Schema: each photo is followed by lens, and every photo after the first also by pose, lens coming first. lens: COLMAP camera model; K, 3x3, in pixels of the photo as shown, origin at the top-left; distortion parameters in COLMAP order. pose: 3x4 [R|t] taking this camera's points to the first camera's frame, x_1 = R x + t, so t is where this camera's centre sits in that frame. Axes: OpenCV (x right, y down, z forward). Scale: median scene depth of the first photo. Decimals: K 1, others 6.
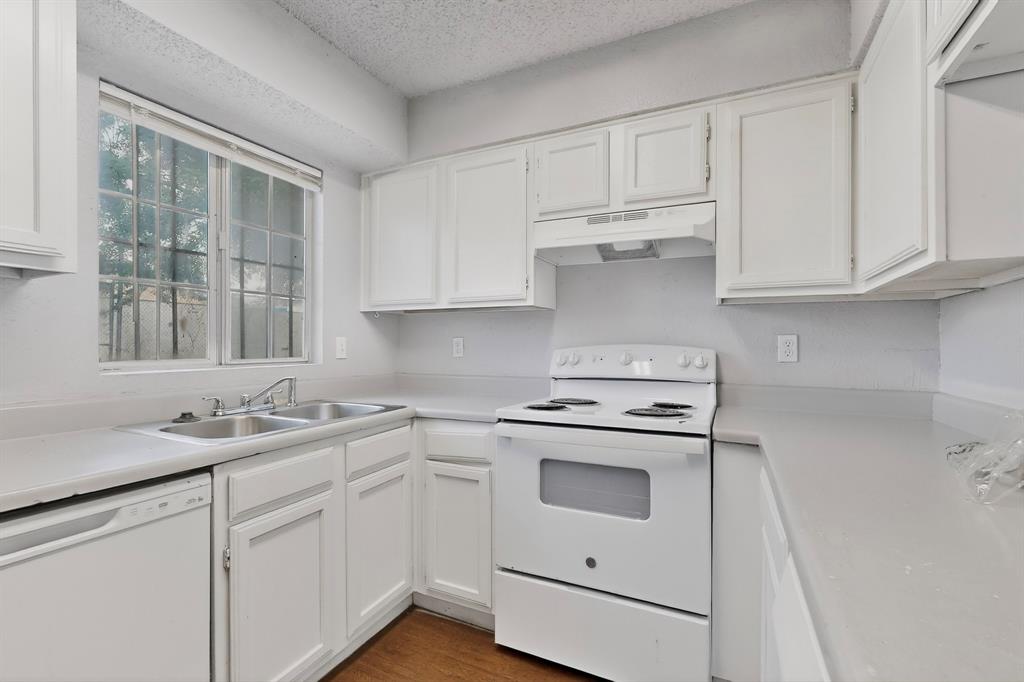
lens RADIAL K [[450.6, 0, 517.3], [0, 450.6, 344.9], [0, 0, 1]] dist [0.005685, -0.000660]
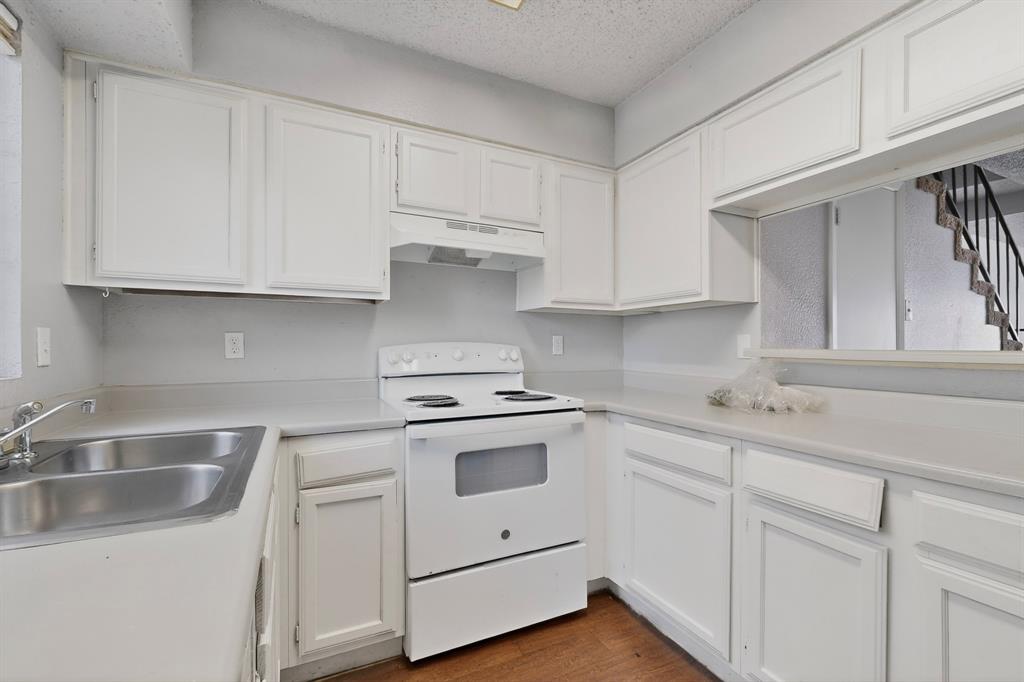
lens RADIAL K [[450.6, 0, 509.8], [0, 450.6, 345.4], [0, 0, 1]] dist [0.005685, -0.000660]
pose [[0.622770, -0.002904, 0.782399, -0.596795], [-0.001045, 0.999989, 0.004544, 0.001866], [-0.782404, -0.003647, 0.622760, 0.241577]]
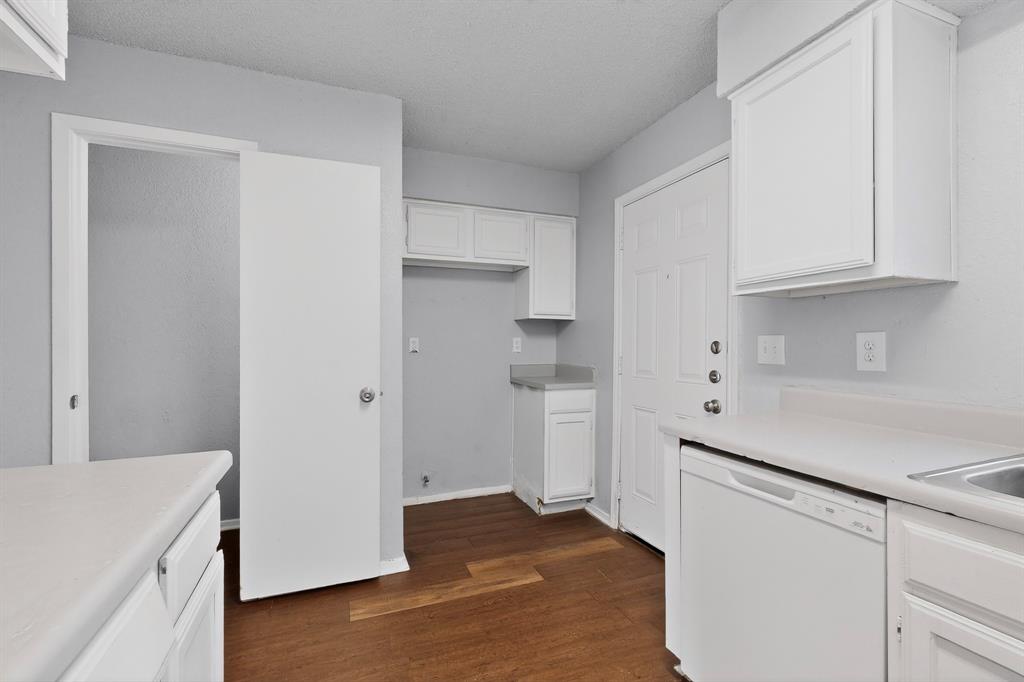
lens RADIAL K [[450.6, 0, 507.4], [0, 450.6, 345.3], [0, 0, 1]] dist [0.005685, -0.000660]
pose [[-0.685592, 0.000908, -0.727986, 0.233429], [-0.003369, 0.999985, 0.004420, -0.002068], [0.727979, 0.005483, -0.685578, 0.675070]]
